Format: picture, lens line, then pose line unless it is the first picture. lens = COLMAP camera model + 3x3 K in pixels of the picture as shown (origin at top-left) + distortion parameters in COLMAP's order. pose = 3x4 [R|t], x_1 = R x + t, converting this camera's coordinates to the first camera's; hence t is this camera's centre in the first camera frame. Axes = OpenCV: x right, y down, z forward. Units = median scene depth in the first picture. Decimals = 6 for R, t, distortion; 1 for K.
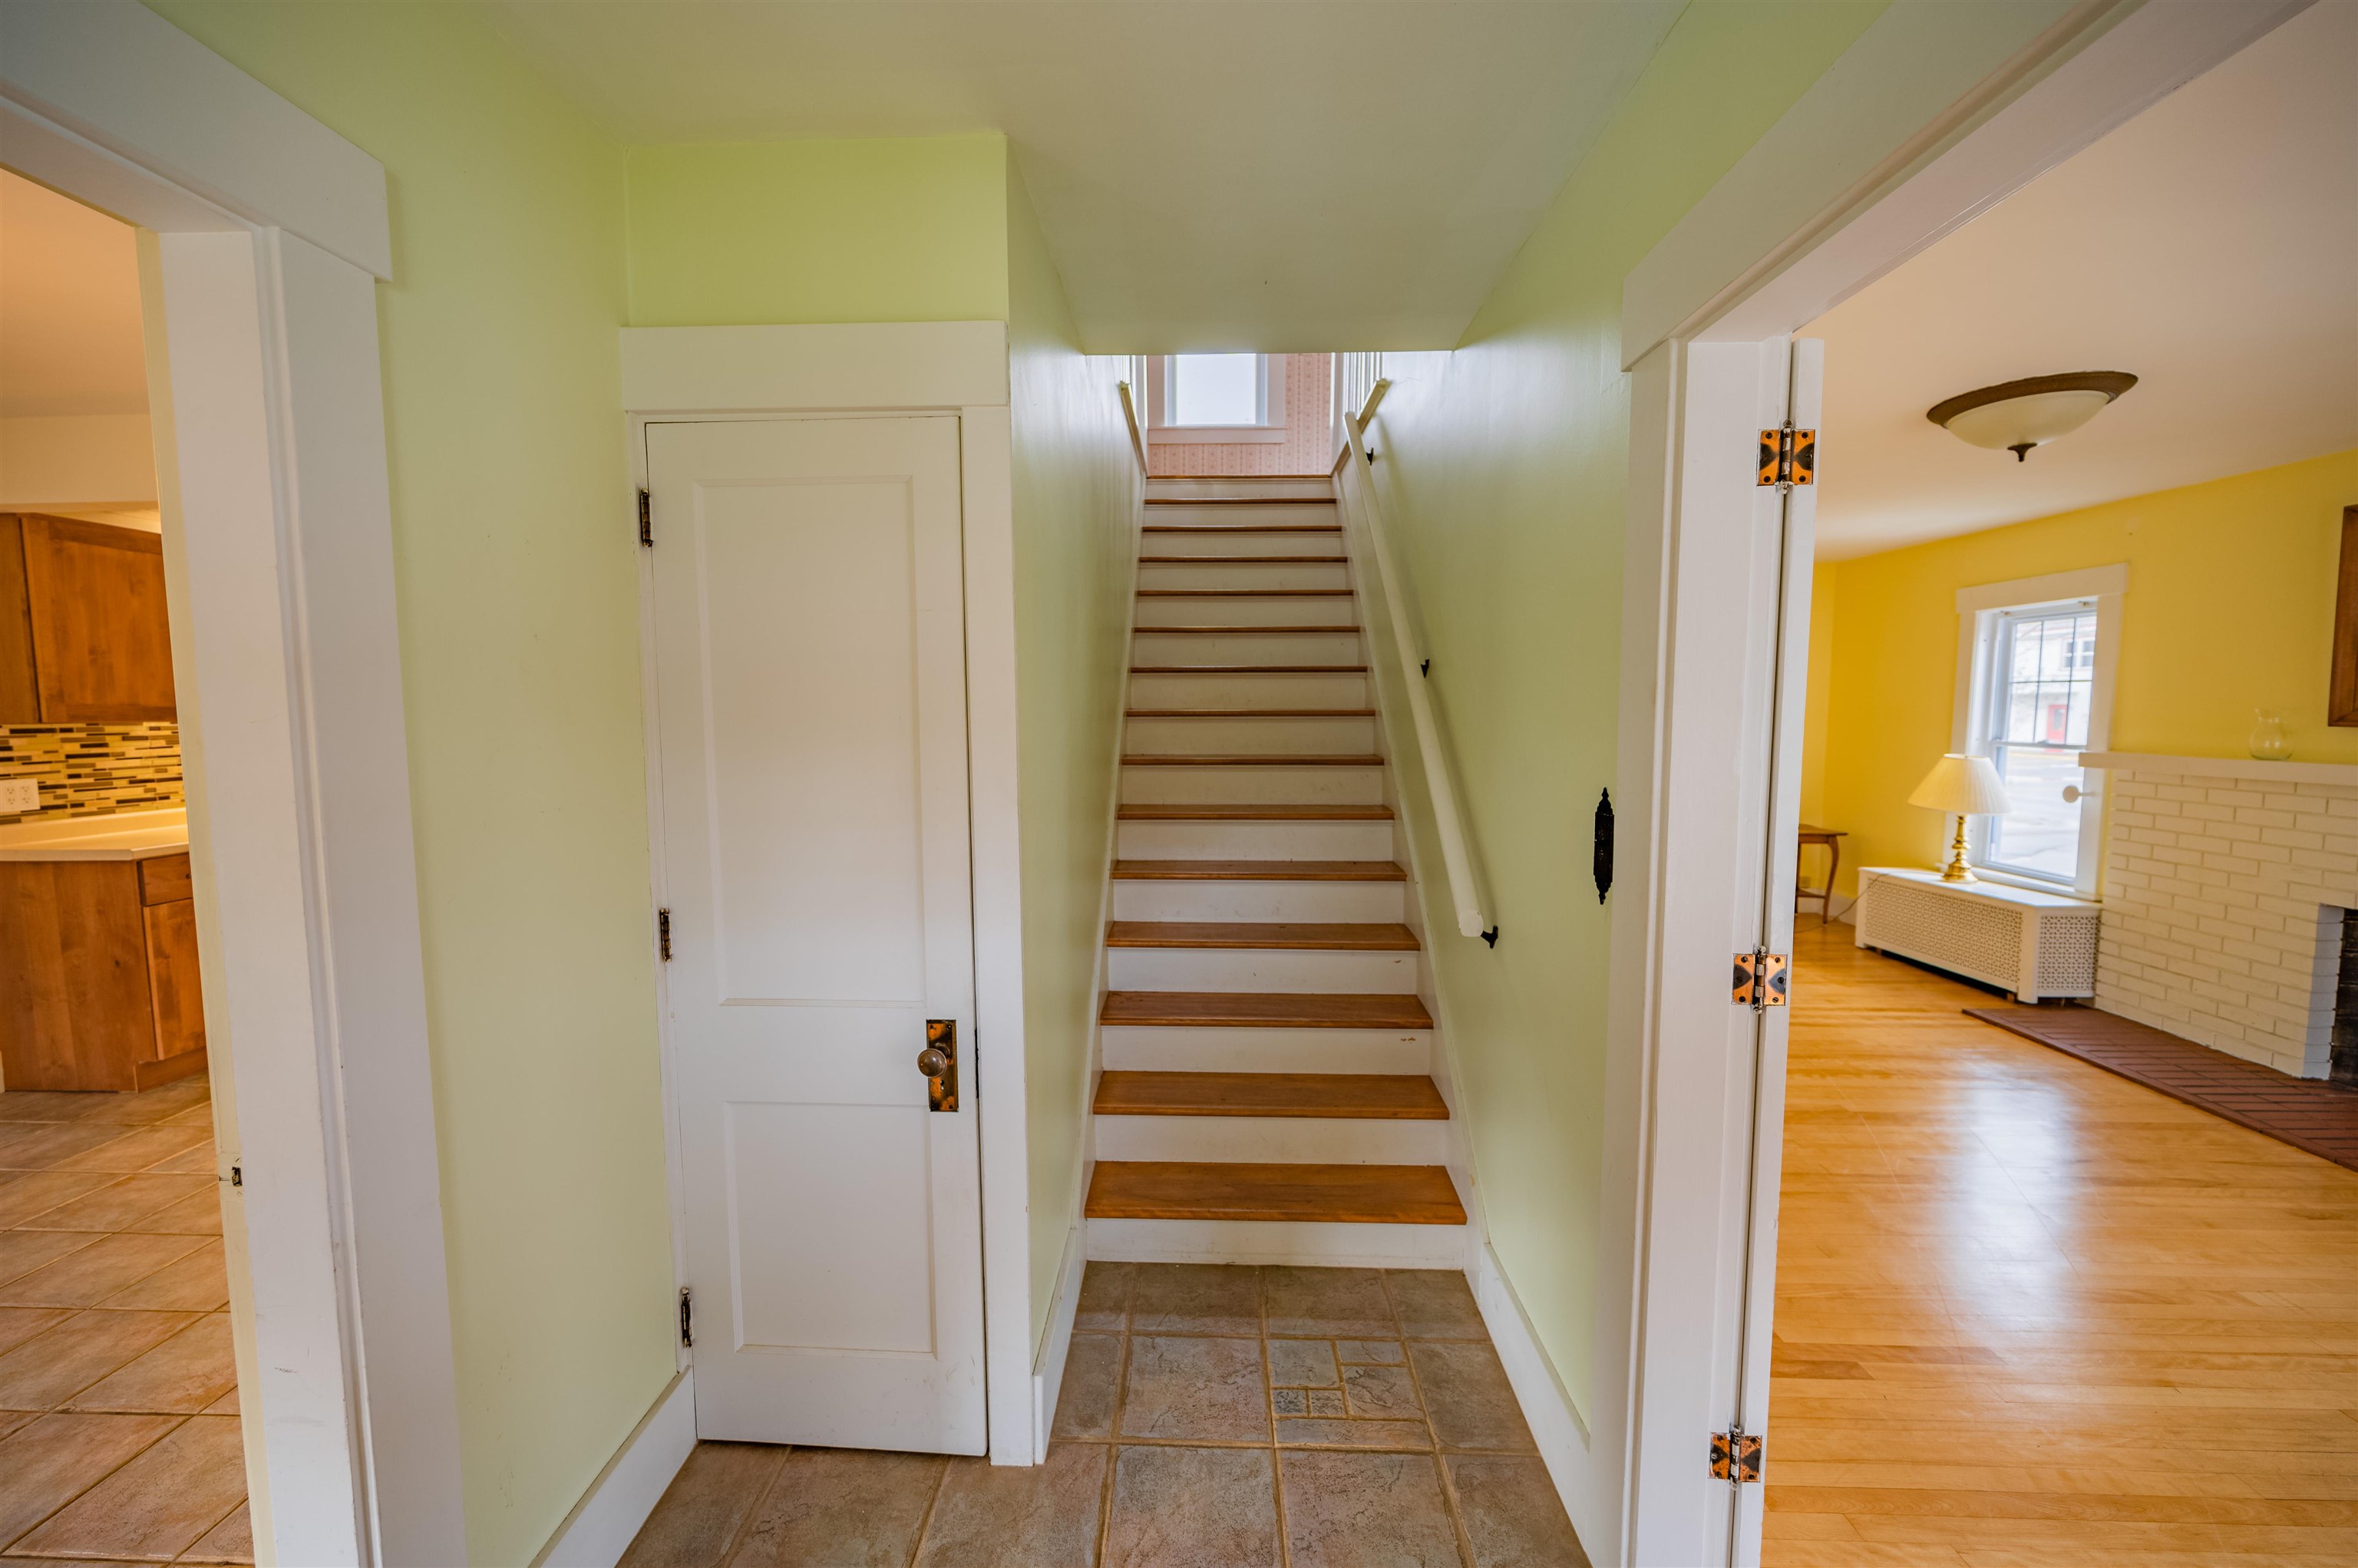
lens RADIAL K [[929.8, 0, 1179.0], [0, 929.8, 784.0], [0, 0, 1]] dist [-0.000190, -0.000163]
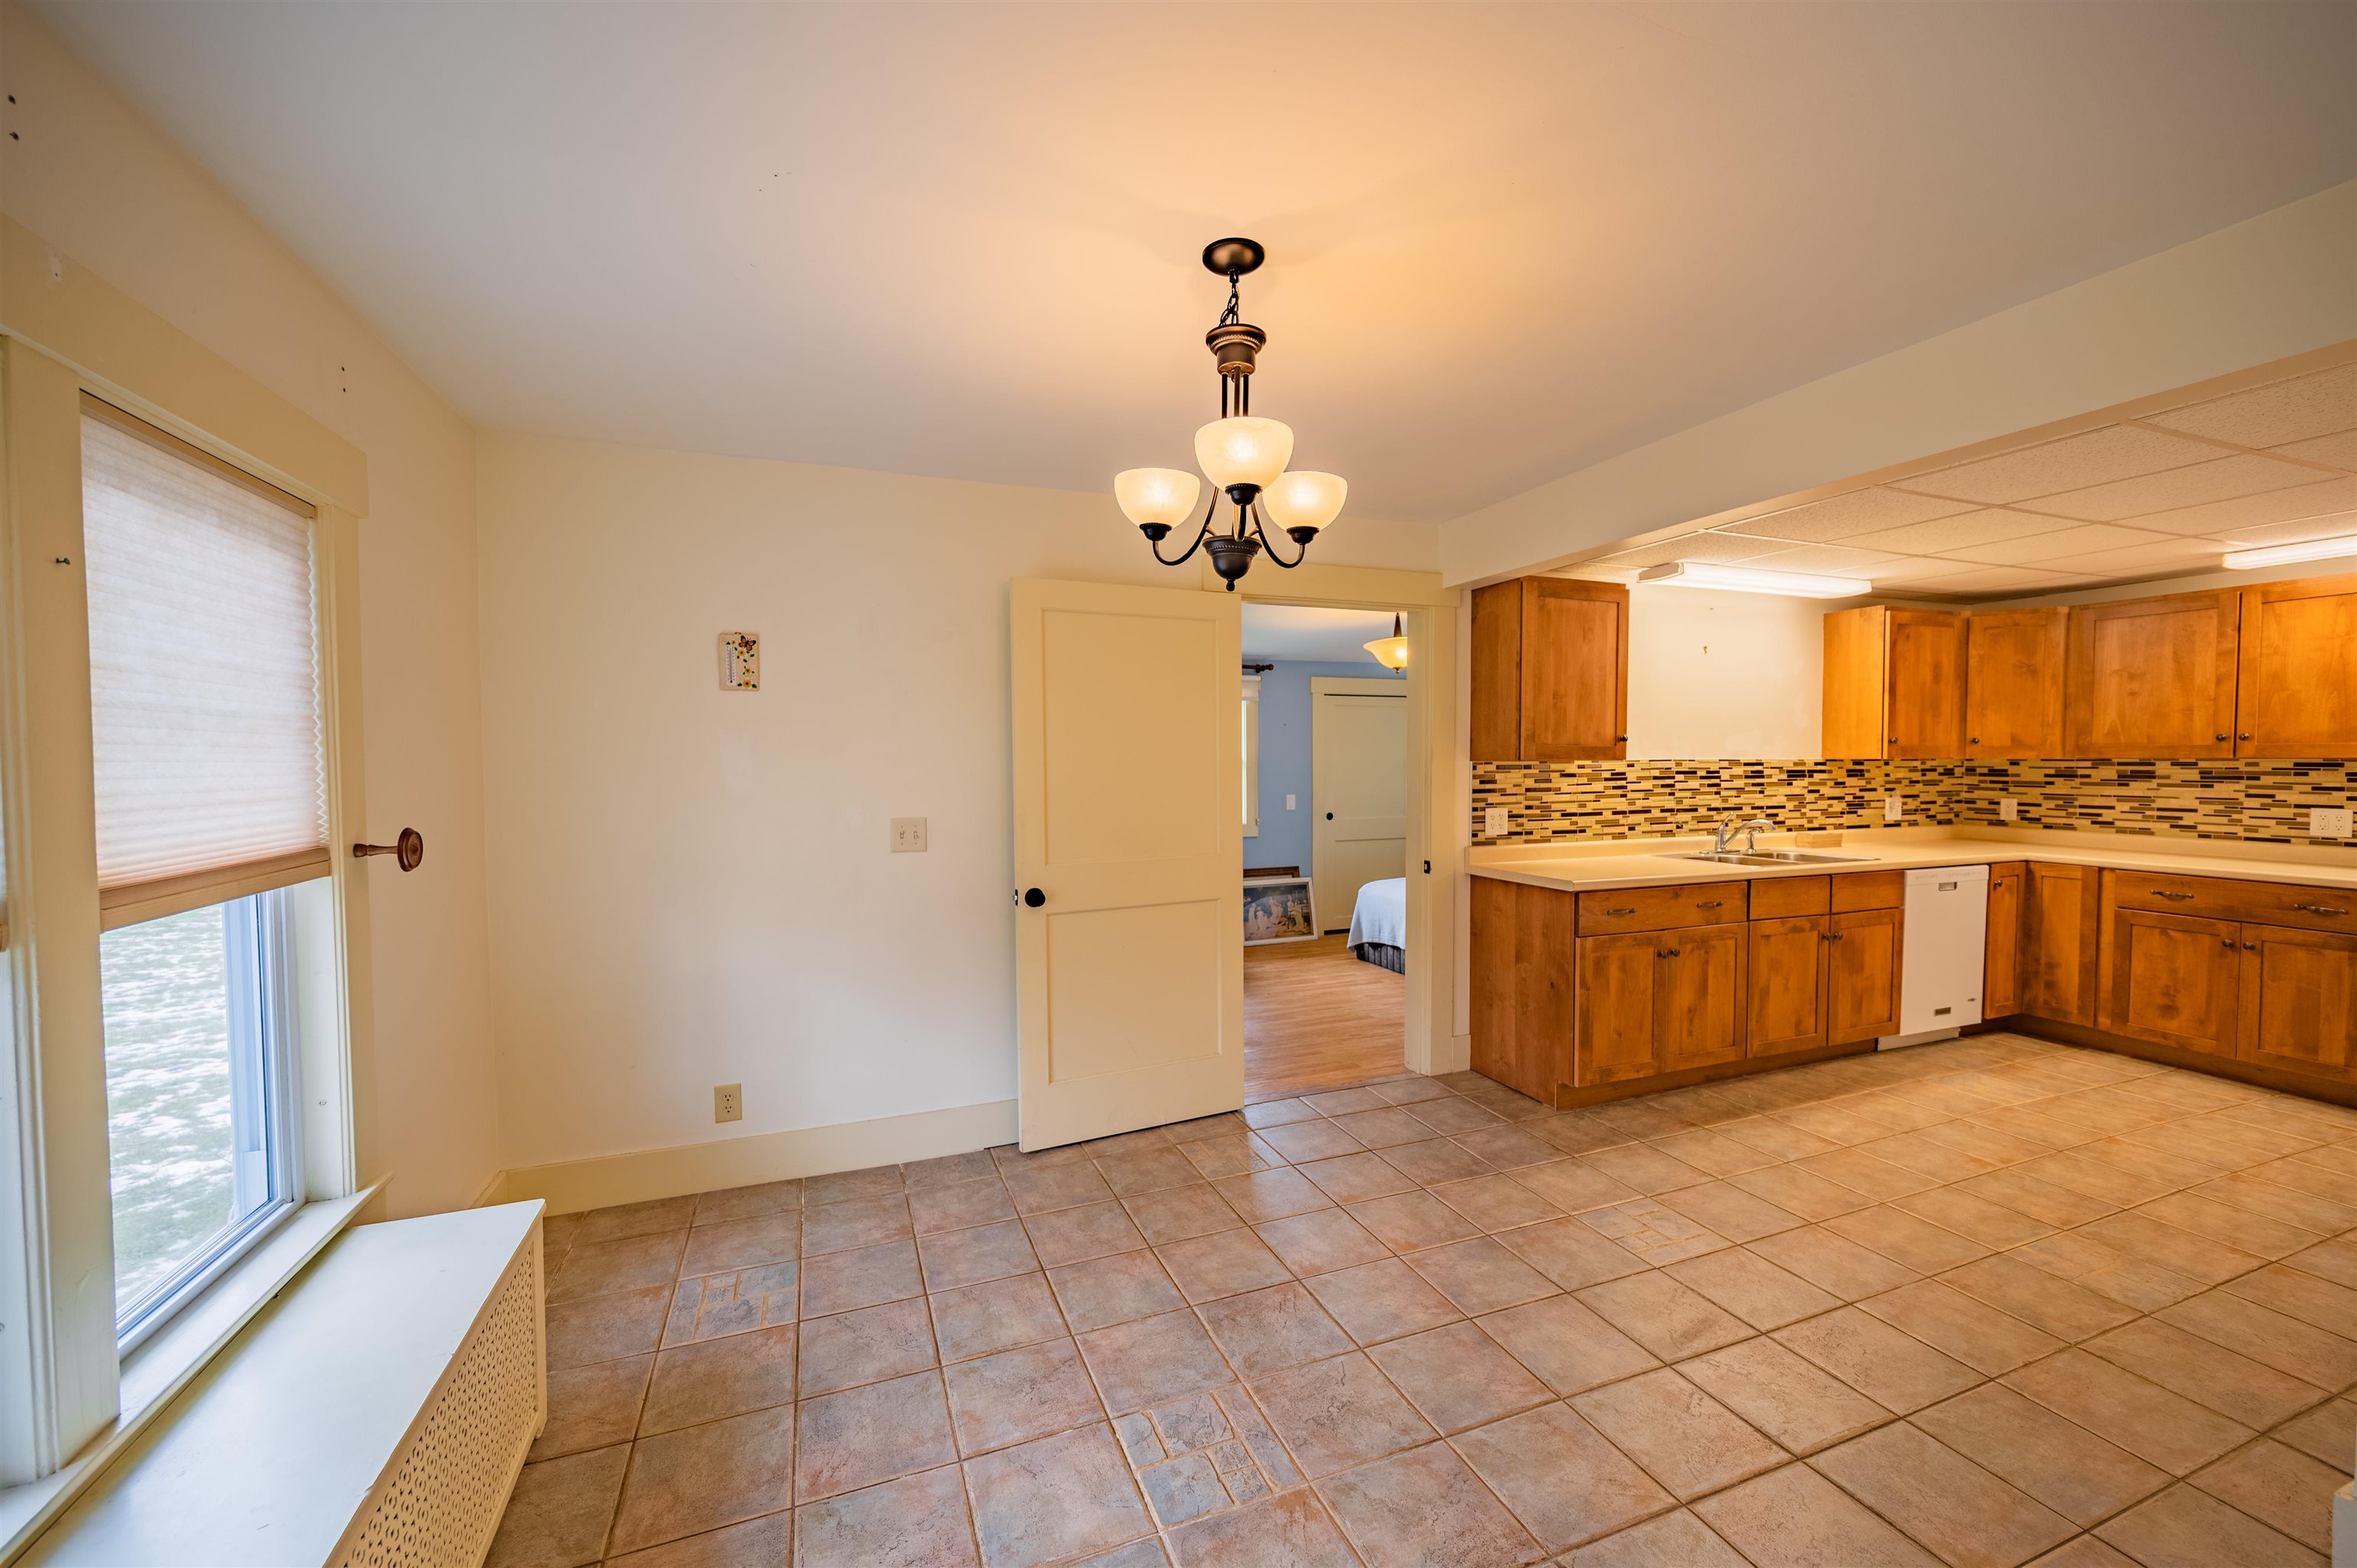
lens RADIAL K [[937.1, 0, 1184.9], [0, 937.1, 792.2], [0, 0, 1]] dist [0.001025, -0.000050]
pose [[0.398002, 0.038063, -0.916595, -0.301959], [-0.075278, 0.997124, 0.008721, -0.005147], [0.914291, 0.065528, 0.399723, 0.153504]]
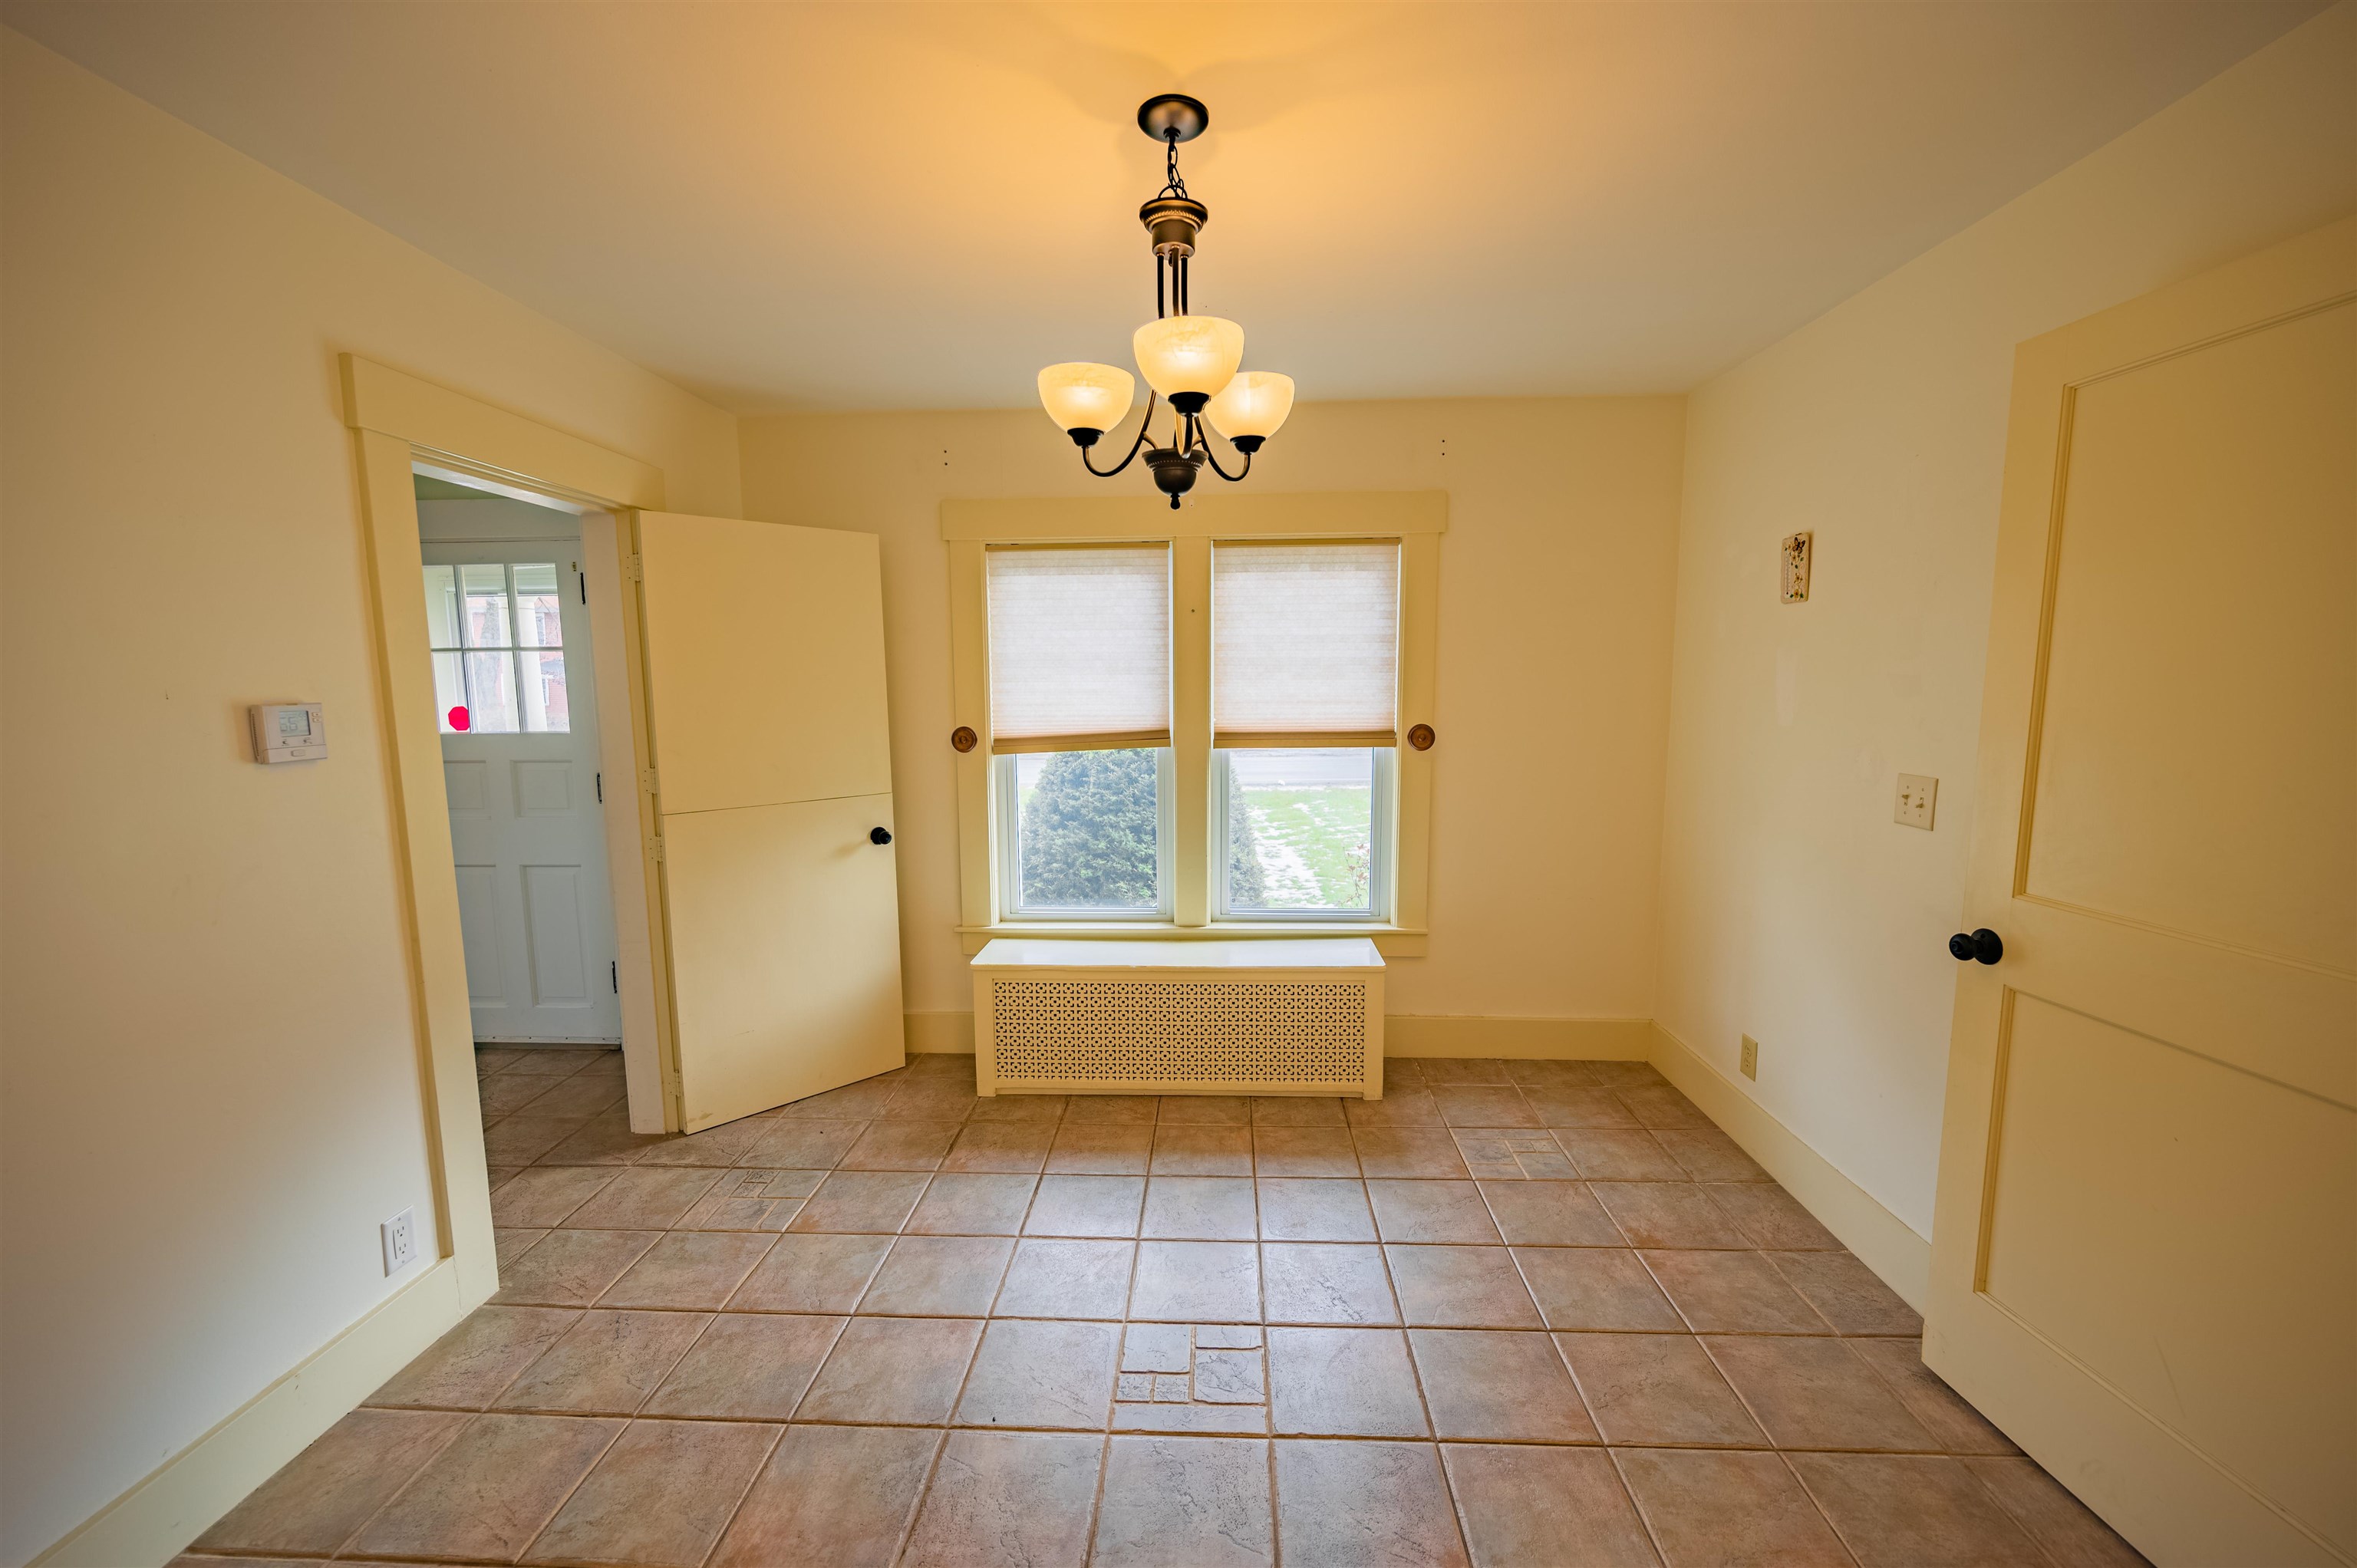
lens RADIAL K [[929.3, 0, 1178.5], [0, 929.3, 784.0], [0, 0, 1]] dist [-0.000190, -0.000163]
pose [[-0.999798, 0.009780, 0.017581, -0.757551], [0.013080, 0.979971, 0.198712, -0.067999], [-0.015285, 0.198902, -0.979900, 0.831973]]
